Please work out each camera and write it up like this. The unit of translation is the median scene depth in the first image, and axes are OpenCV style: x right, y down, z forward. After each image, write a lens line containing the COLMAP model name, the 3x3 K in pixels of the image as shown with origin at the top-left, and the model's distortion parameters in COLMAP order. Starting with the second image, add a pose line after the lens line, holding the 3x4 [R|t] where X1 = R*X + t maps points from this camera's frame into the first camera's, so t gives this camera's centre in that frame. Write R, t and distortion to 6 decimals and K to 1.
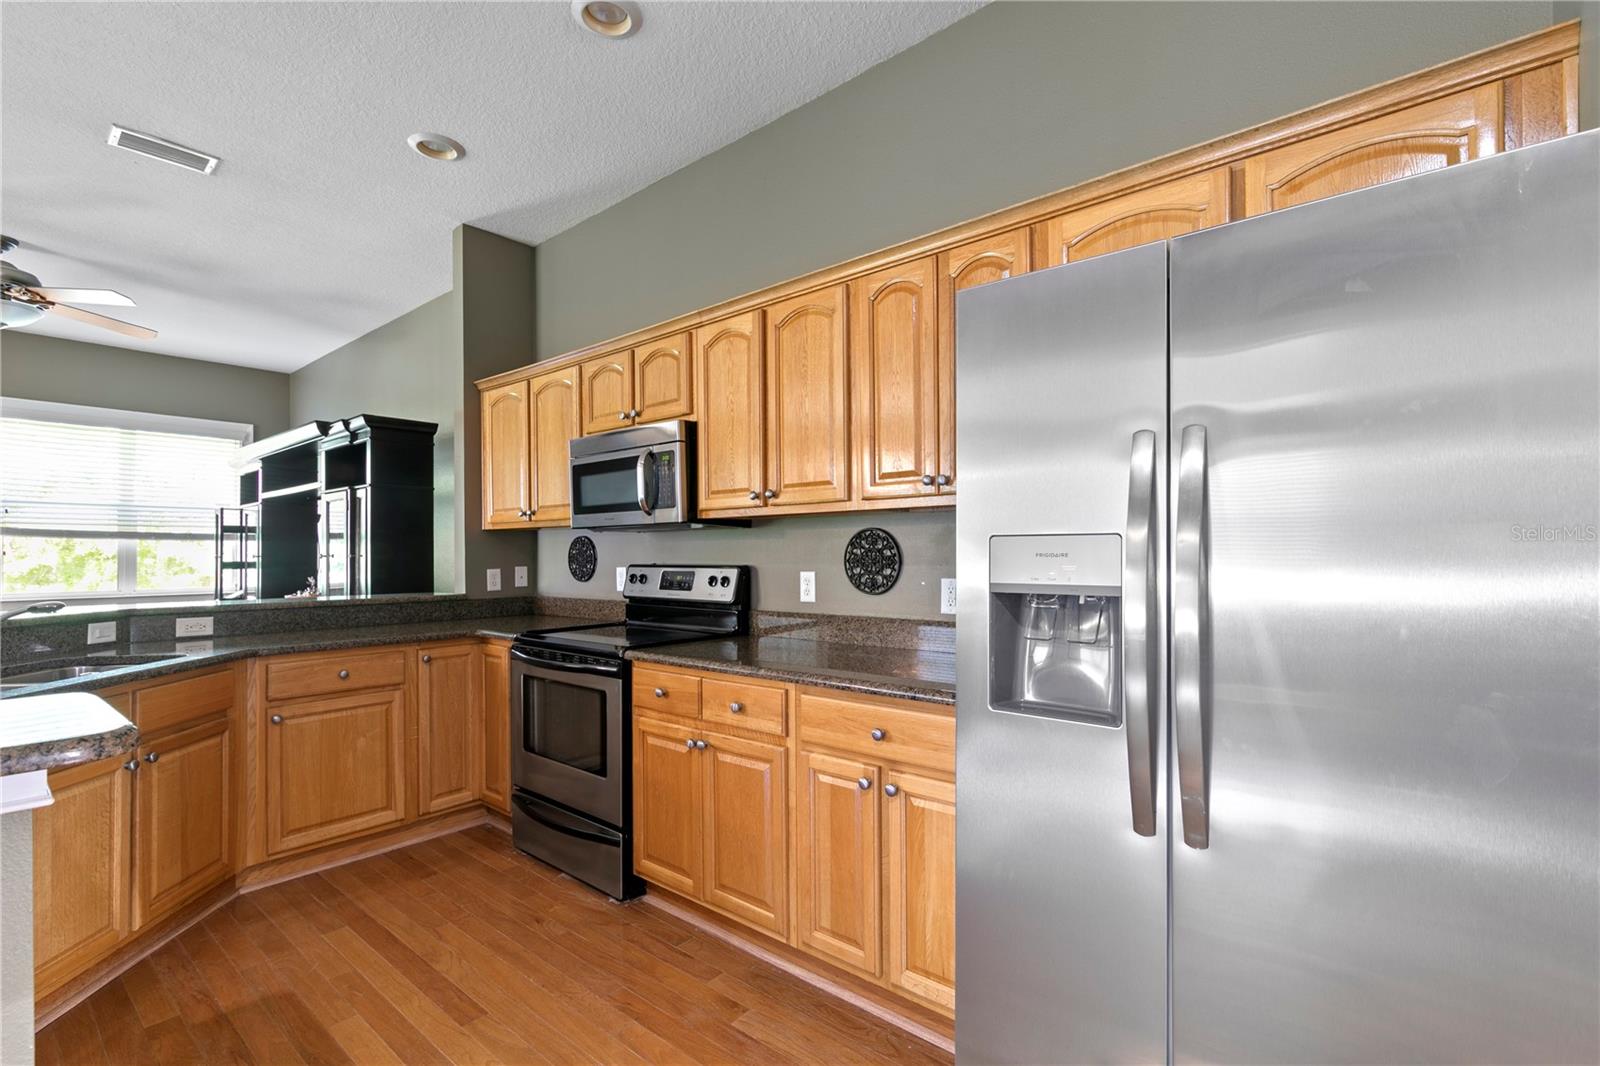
lens RADIAL K [[739.9, 0, 798.2], [0, 739.9, 544.0], [0, 0, 1]] dist [0.003173, -0.001464]
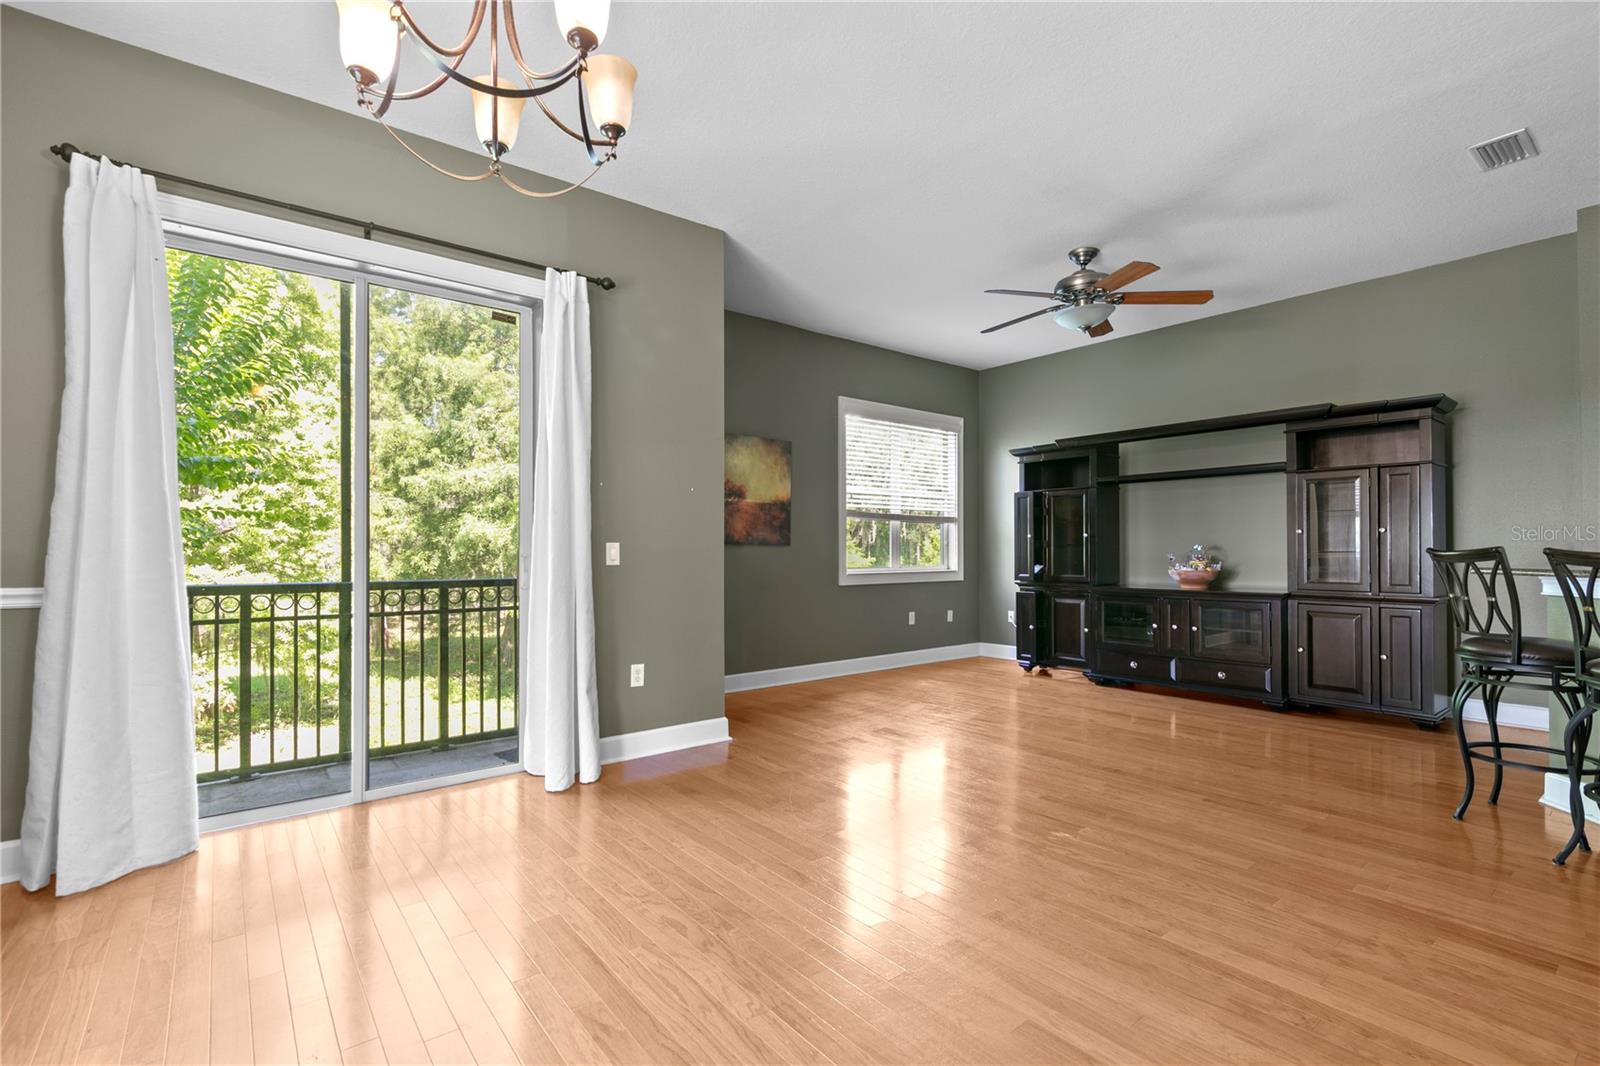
lens RADIAL K [[739.9, 0, 786.7], [0, 739.9, 545.3], [0, 0, 1]] dist [0.003173, -0.001464]
pose [[0.981097, 0.002751, -0.193497, -1.843075], [-0.000751, 0.999946, 0.010406, 0.039788], [0.193515, -0.010063, 0.981046, -0.313764]]
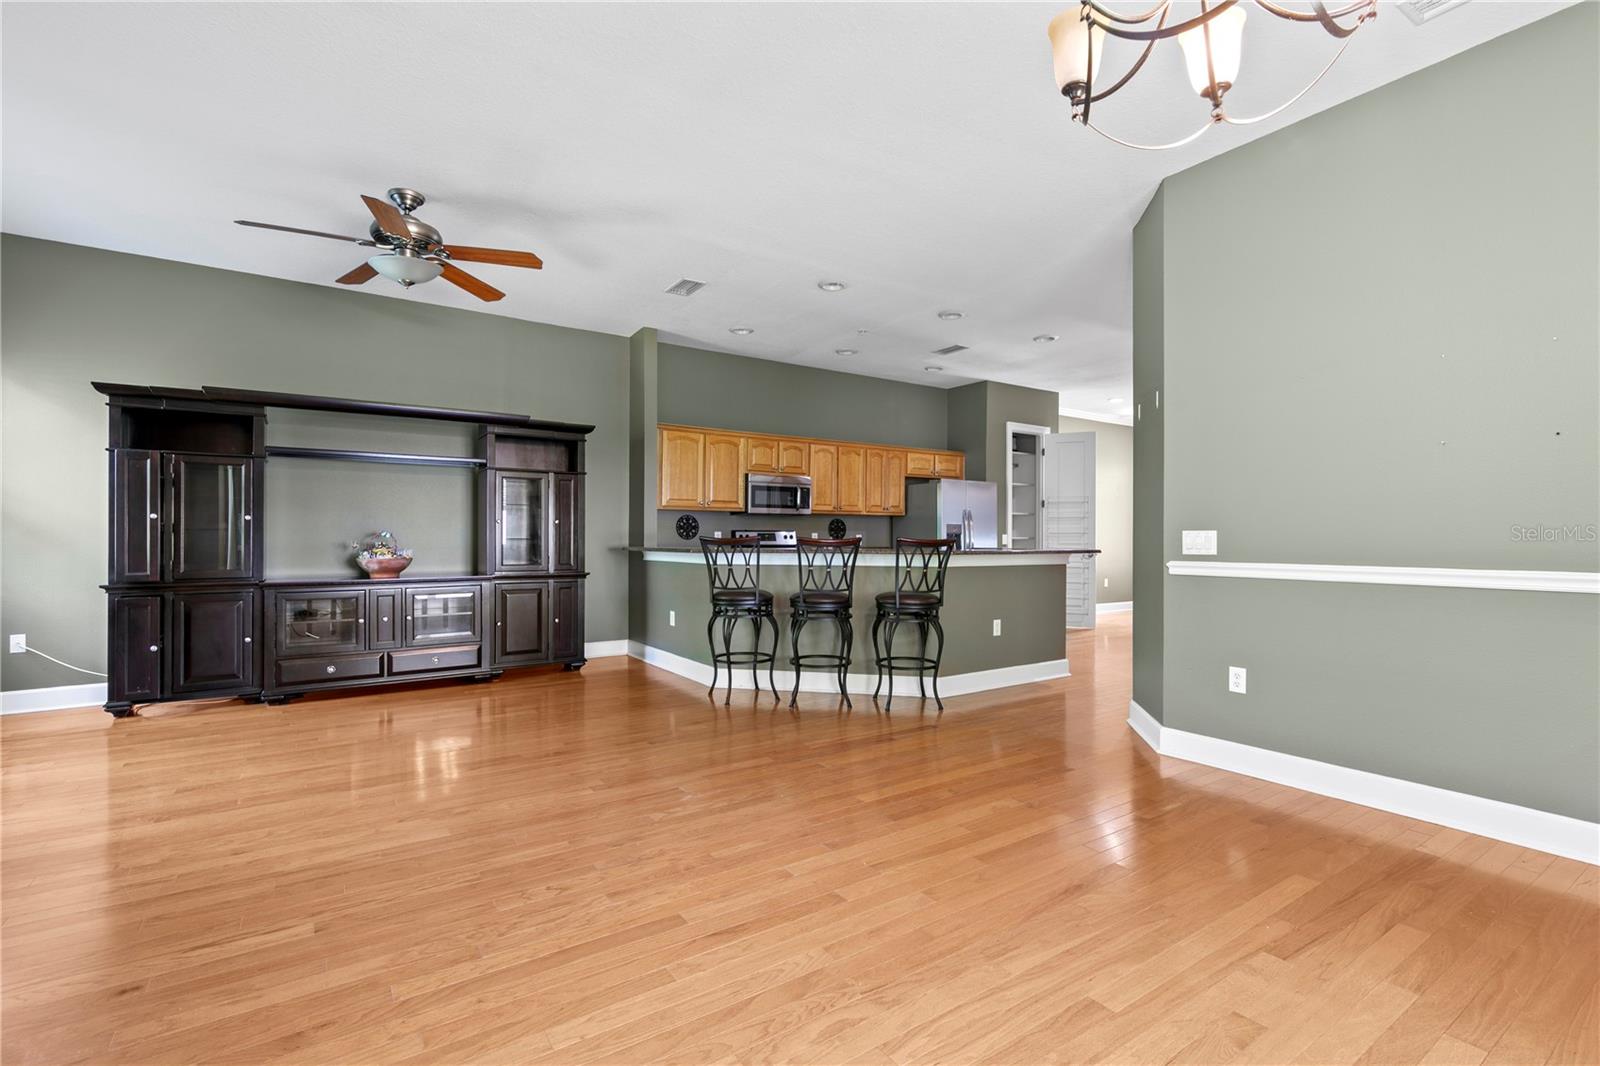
lens RADIAL K [[739.9, 0, 808.2], [0, 739.9, 532.8], [0, 0, 1]] dist [0.003173, -0.001464]
pose [[0.242104, 0.011240, 0.970185, -2.727126], [-0.016393, 0.999838, -0.007492, 0.057376], [-0.970112, -0.014091, 0.242249, 0.335059]]
